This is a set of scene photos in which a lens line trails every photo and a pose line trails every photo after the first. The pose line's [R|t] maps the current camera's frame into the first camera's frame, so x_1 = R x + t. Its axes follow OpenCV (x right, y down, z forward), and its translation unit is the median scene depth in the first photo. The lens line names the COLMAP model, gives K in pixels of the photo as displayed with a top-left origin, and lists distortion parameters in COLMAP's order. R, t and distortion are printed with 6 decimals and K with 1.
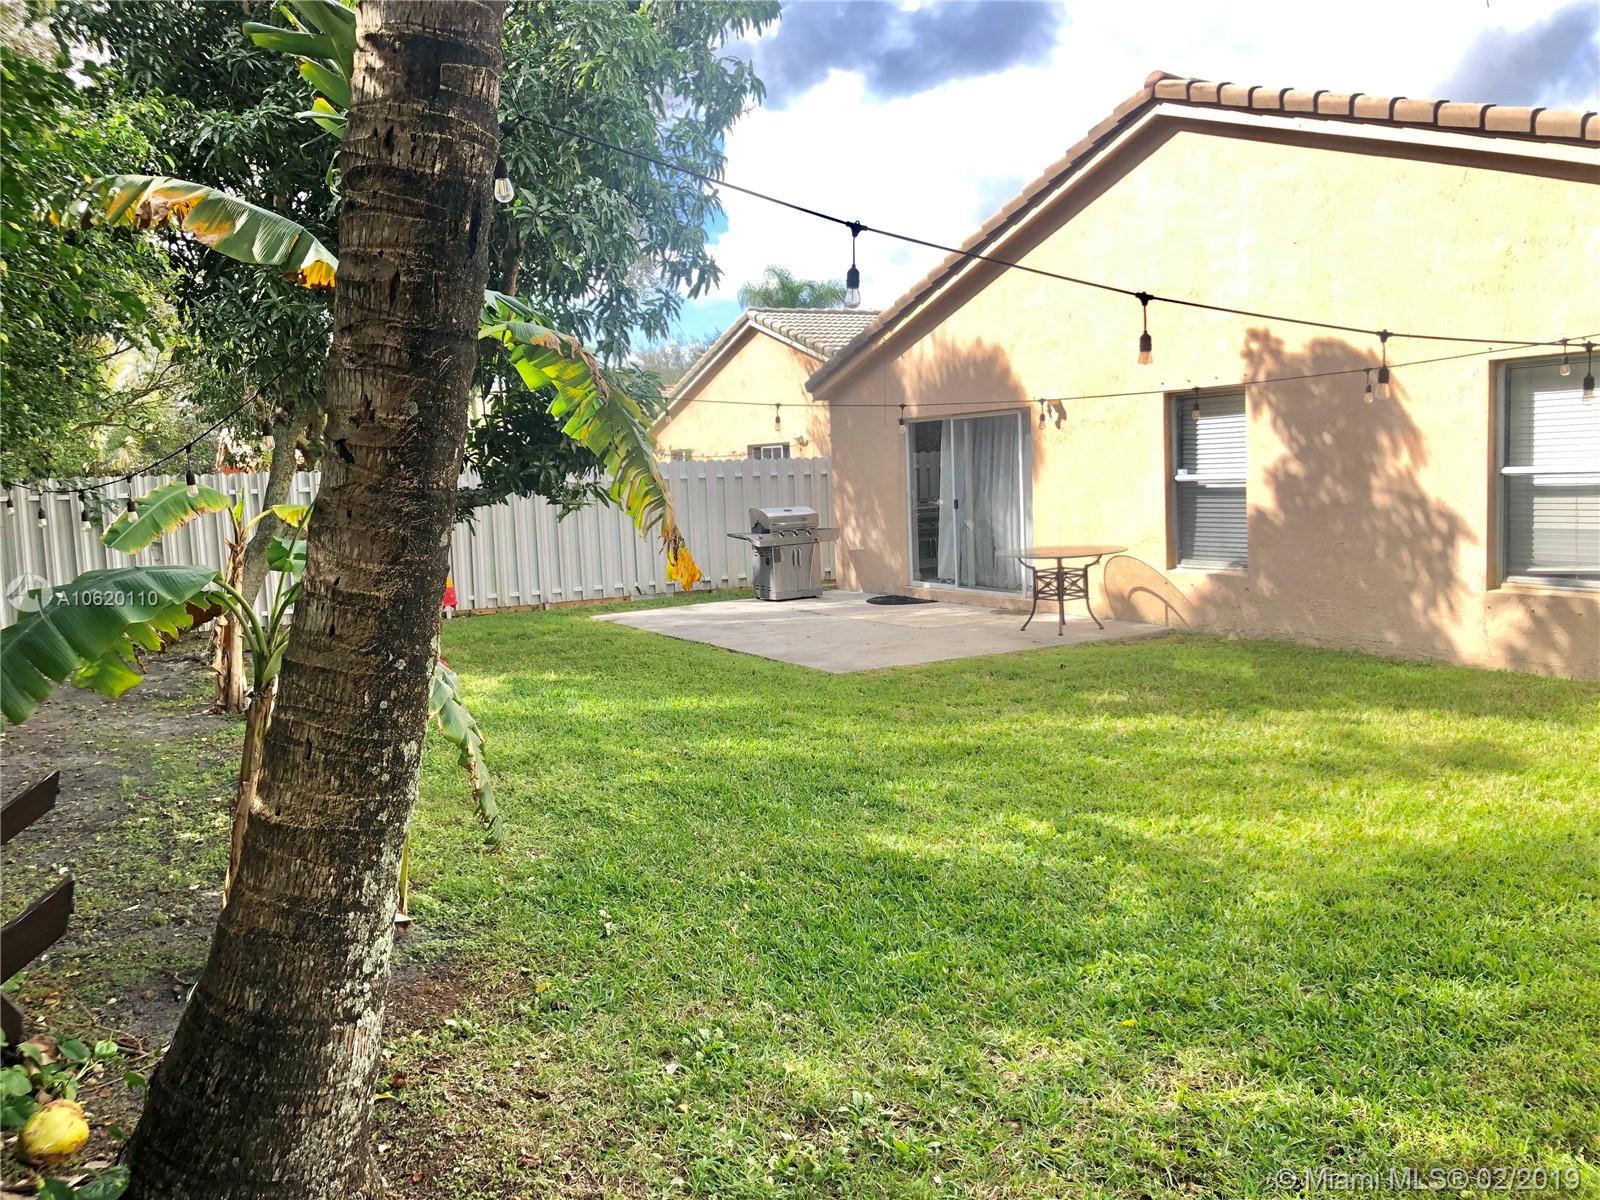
lens RADIAL K [[1289.9, 0, 783.9], [0, 1289.9, 582.6], [0, 0, 1]] dist [0.043286, -0.037452]
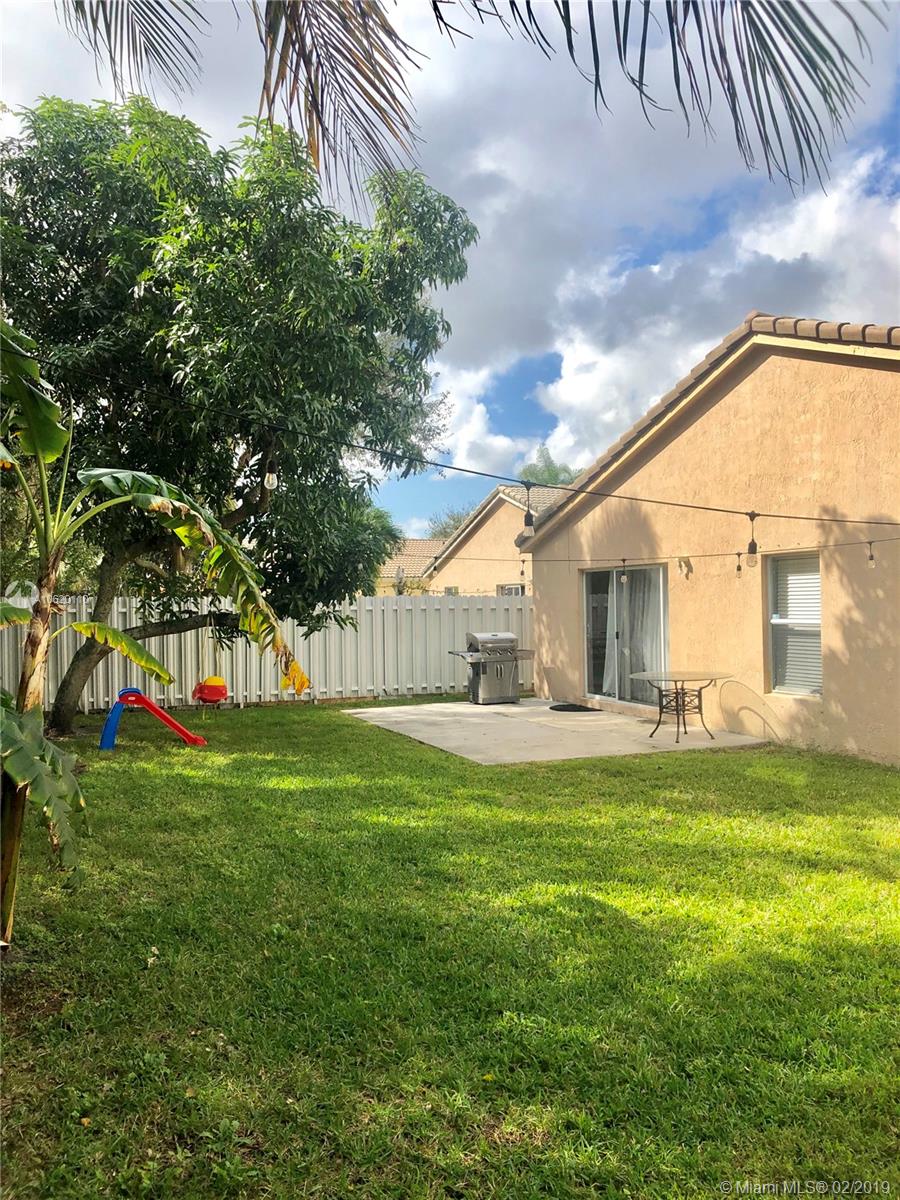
lens RADIAL K [[967.4, 0, 451.9], [0, 967.4, 595.8], [0, 0, 1]] dist [0.043286, -0.037452]
pose [[0.991464, 0.027009, -0.127554, 0.109676], [-0.038682, 0.995196, -0.089938, -0.007617], [0.124512, 0.094104, 0.987746, 0.019401]]
